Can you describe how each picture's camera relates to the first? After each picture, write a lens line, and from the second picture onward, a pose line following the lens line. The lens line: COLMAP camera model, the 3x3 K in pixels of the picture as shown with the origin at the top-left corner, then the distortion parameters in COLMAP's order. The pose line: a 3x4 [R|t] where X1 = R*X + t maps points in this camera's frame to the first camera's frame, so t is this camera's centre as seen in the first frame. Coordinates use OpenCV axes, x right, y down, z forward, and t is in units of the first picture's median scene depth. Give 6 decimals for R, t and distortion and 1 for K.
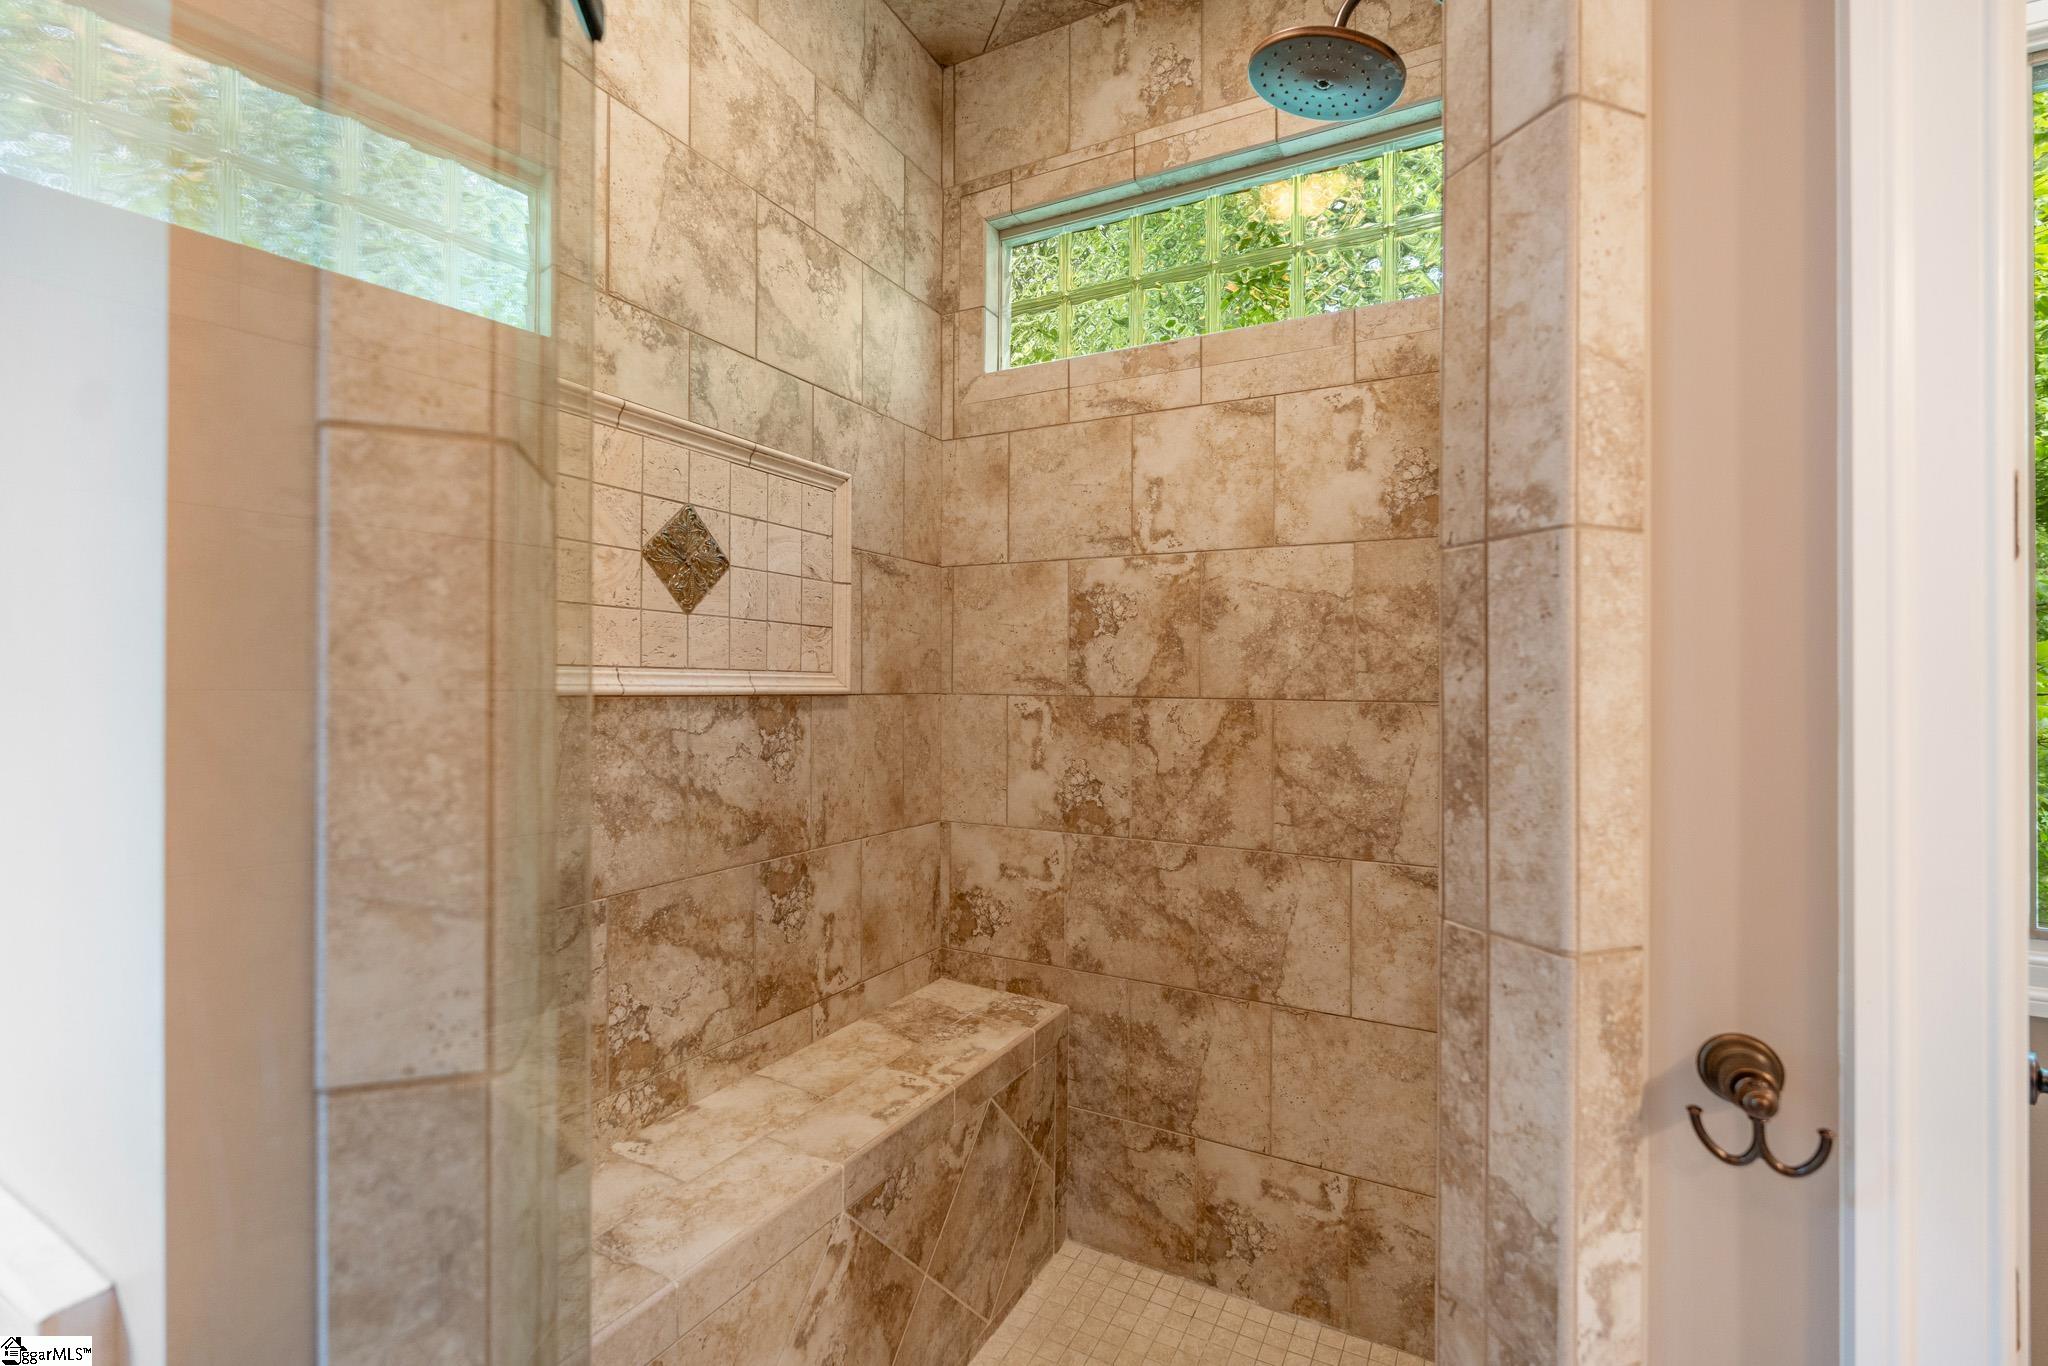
lens RADIAL K [[923.4, 0, 1023.1], [0, 923.4, 682.8], [0, 0, 1]] dist [-0.001507, 0.000361]
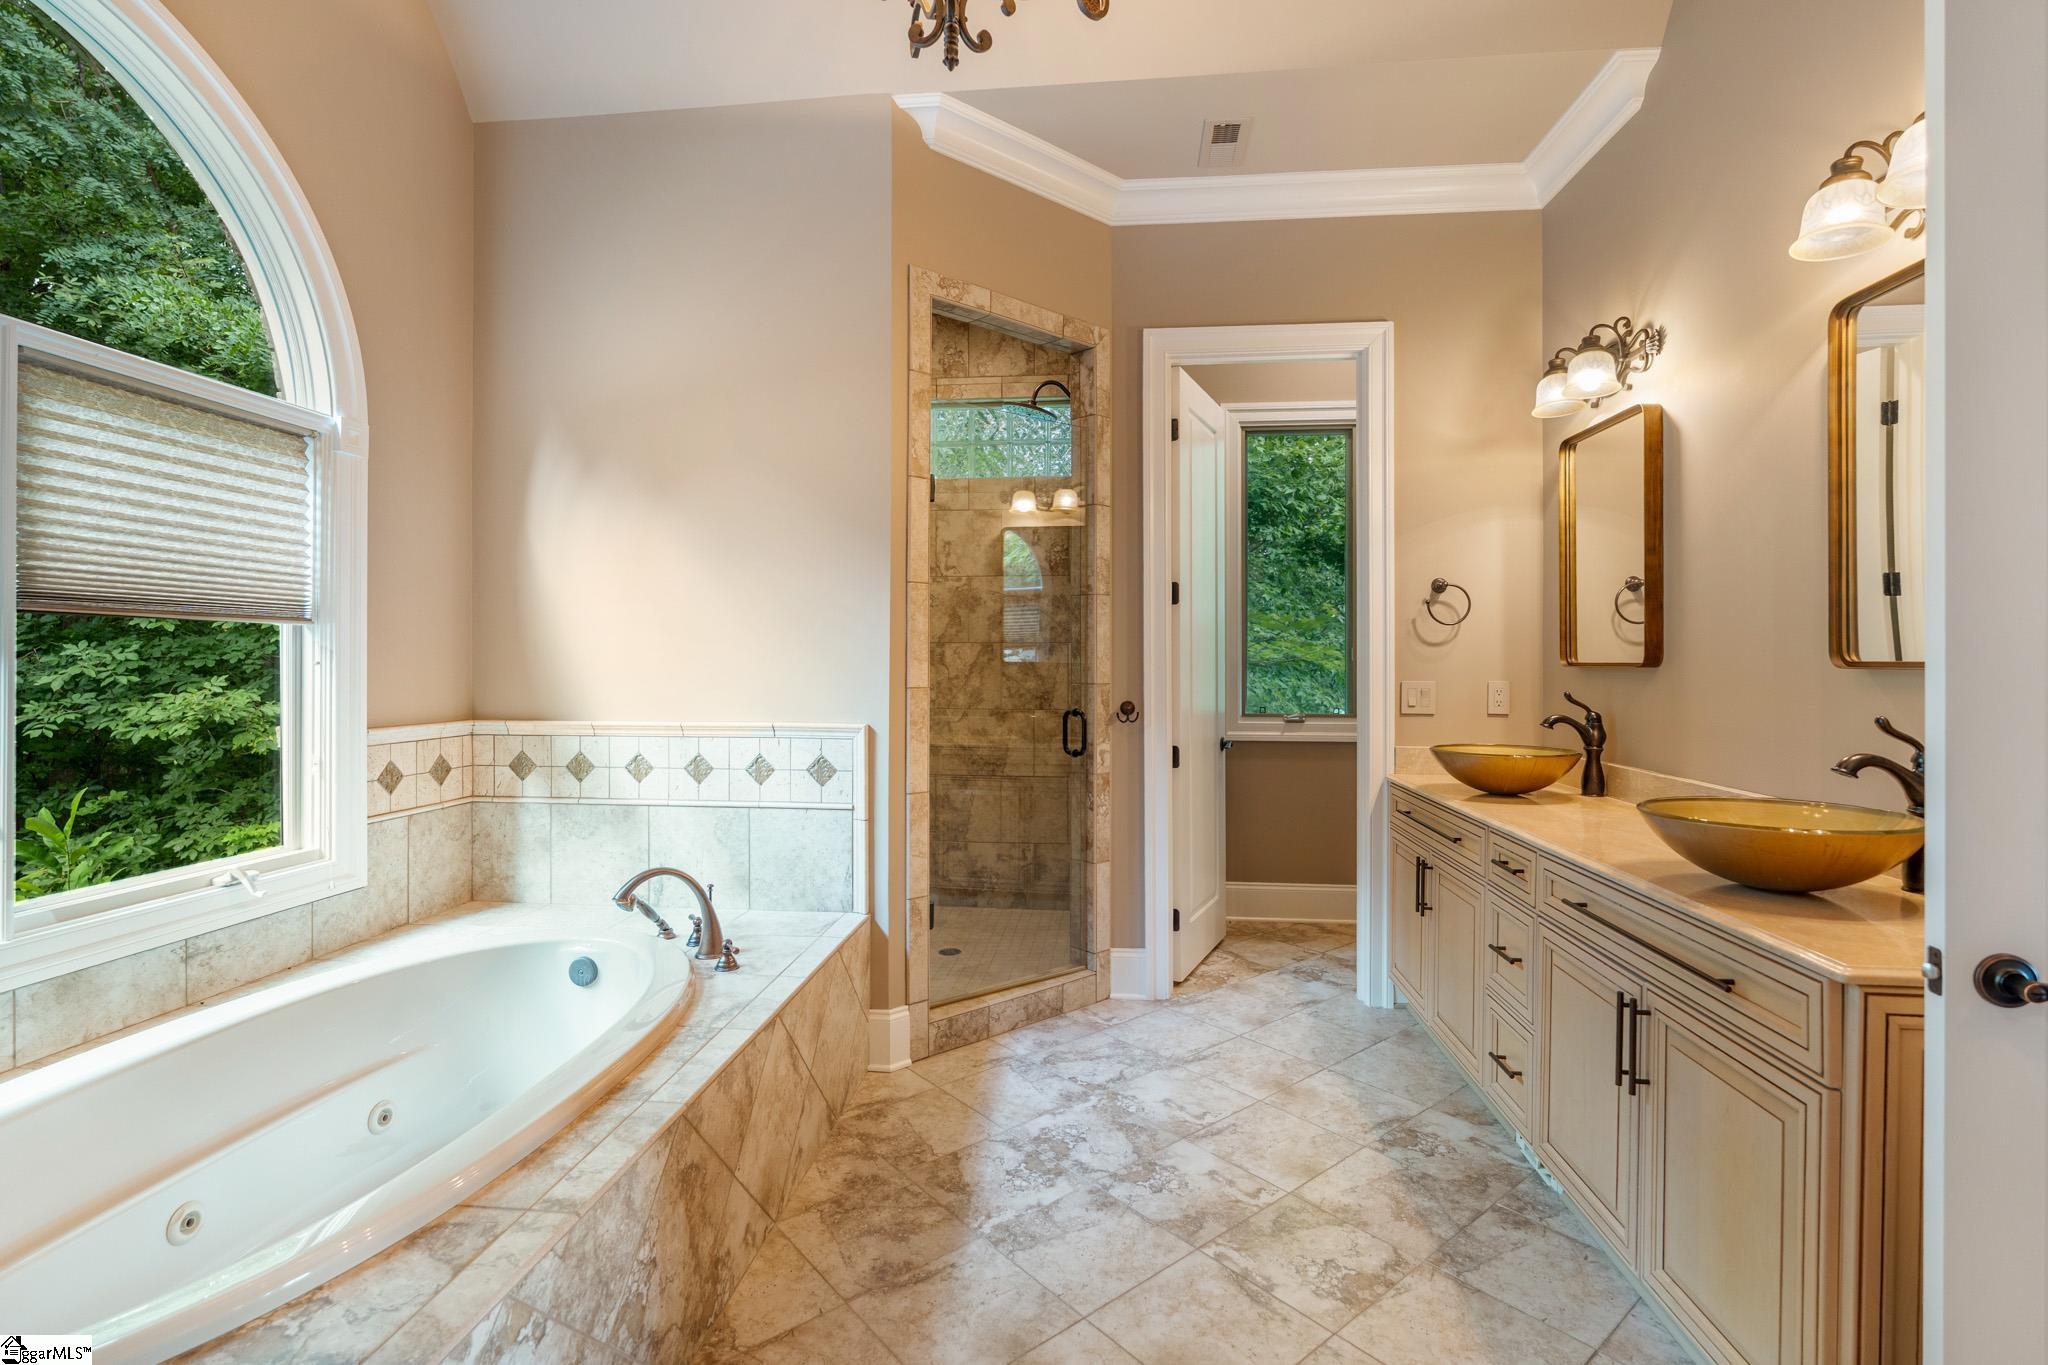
lens RADIAL K [[923.4, 0, 1020.5], [0, 923.4, 667.8], [0, 0, 1]] dist [-0.001507, 0.000361]
pose [[0.928607, -0.008362, 0.370971, -0.516012], [0.004294, 0.999921, 0.011792, 0.051037], [-0.371040, -0.009358, 0.928570, -1.103693]]
